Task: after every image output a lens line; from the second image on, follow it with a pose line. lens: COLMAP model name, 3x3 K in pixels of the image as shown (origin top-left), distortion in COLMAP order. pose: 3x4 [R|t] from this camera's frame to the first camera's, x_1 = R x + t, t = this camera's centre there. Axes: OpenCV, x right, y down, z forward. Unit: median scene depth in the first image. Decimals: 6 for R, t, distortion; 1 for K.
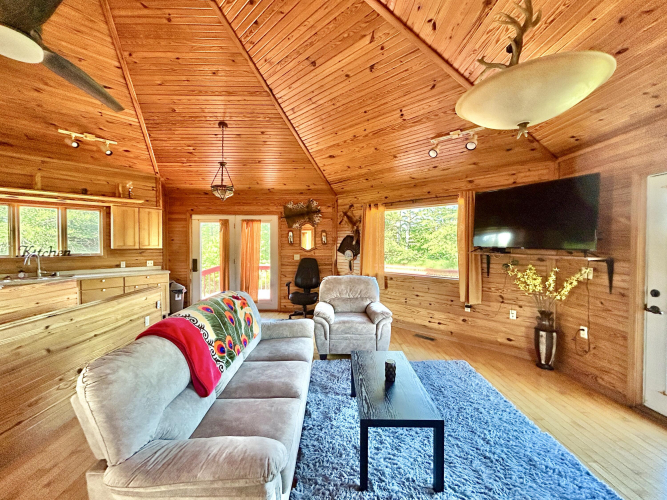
lens RADIAL K [[267.6, 0, 330.4], [0, 267.6, 248.3], [0, 0, 1]] dist [-0.001796, -0.000085]
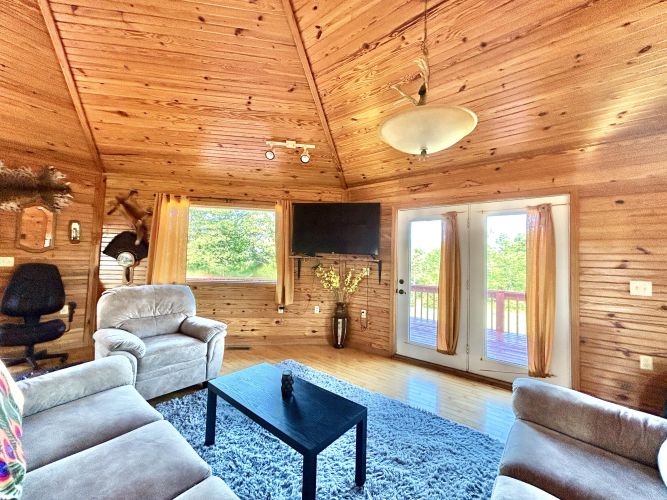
lens RADIAL K [[267.6, 0, 330.4], [0, 267.6, 248.3], [0, 0, 1]] dist [-0.001796, -0.000085]
pose [[0.626928, 0.051003, 0.777406, -0.212399], [-0.015769, 0.998481, -0.052790, 0.036740], [-0.778918, 0.020837, 0.626780, 0.192935]]
